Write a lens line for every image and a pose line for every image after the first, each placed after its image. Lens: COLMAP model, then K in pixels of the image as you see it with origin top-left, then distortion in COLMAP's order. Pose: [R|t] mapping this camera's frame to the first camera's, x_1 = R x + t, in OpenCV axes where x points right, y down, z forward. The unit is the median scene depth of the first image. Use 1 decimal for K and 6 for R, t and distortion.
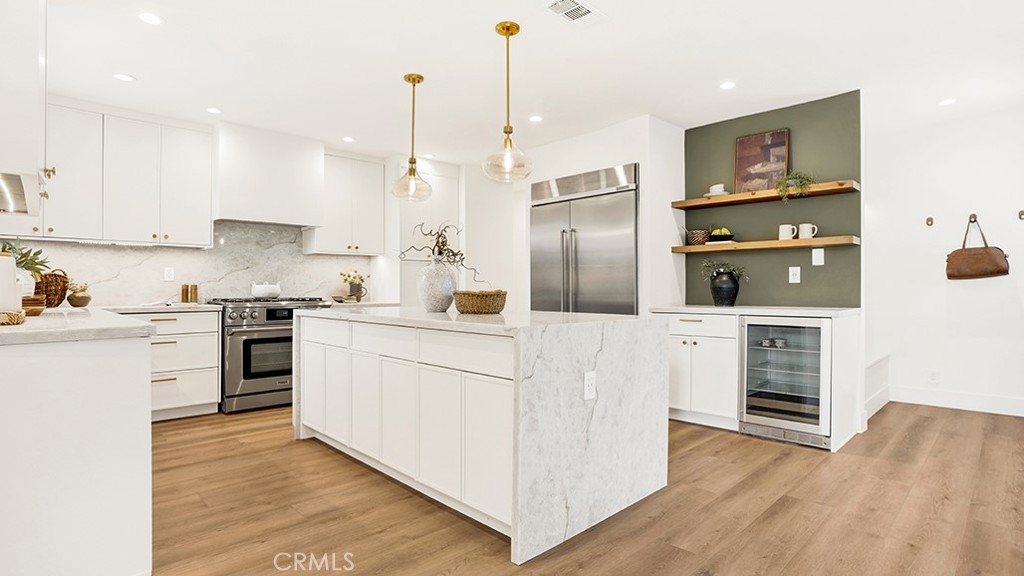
lens RADIAL K [[512.1, 0, 512.0], [0, 512.1, 288.0], [0, 0, 1]] dist [-0.025857, 0.000765]
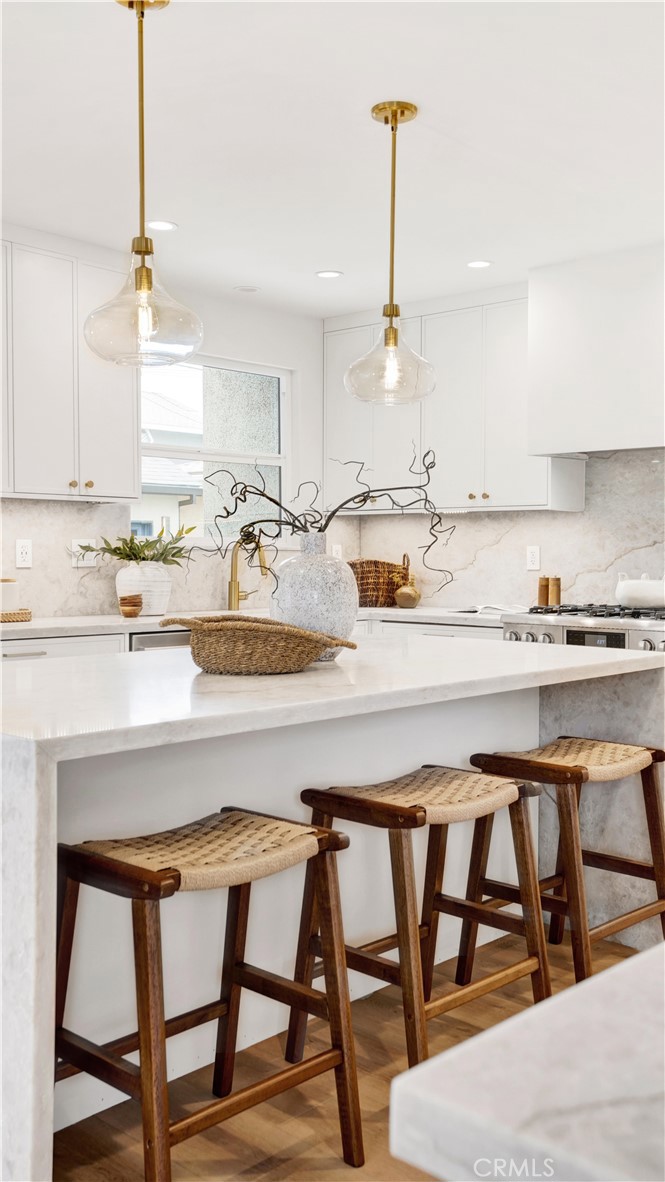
lens RADIAL K [[1166.8, 0, 332.5], [0, 1166.8, 591.0], [0, 0, 1]] dist [0.087285, 0.000090]
pose [[0.067467, 0.034391, -0.997129, 0.664417], [-0.004689, 0.999406, 0.034152, -0.036725], [0.997710, 0.002371, 0.067588, 0.729529]]
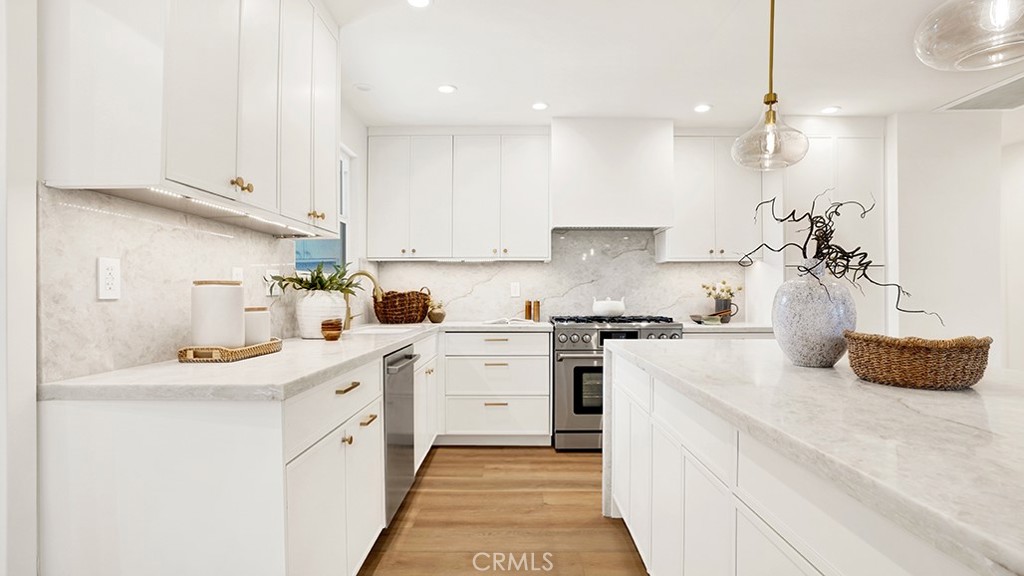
lens RADIAL K [[512.1, 0, 512.0], [0, 512.1, 288.0], [0, 0, 1]] dist [-0.025857, 0.000765]
pose [[0.717895, -0.007864, -0.696107, -0.004613], [-0.000063, 0.999935, -0.011361, -0.021009], [0.696152, 0.008200, 0.717848, 0.316145]]
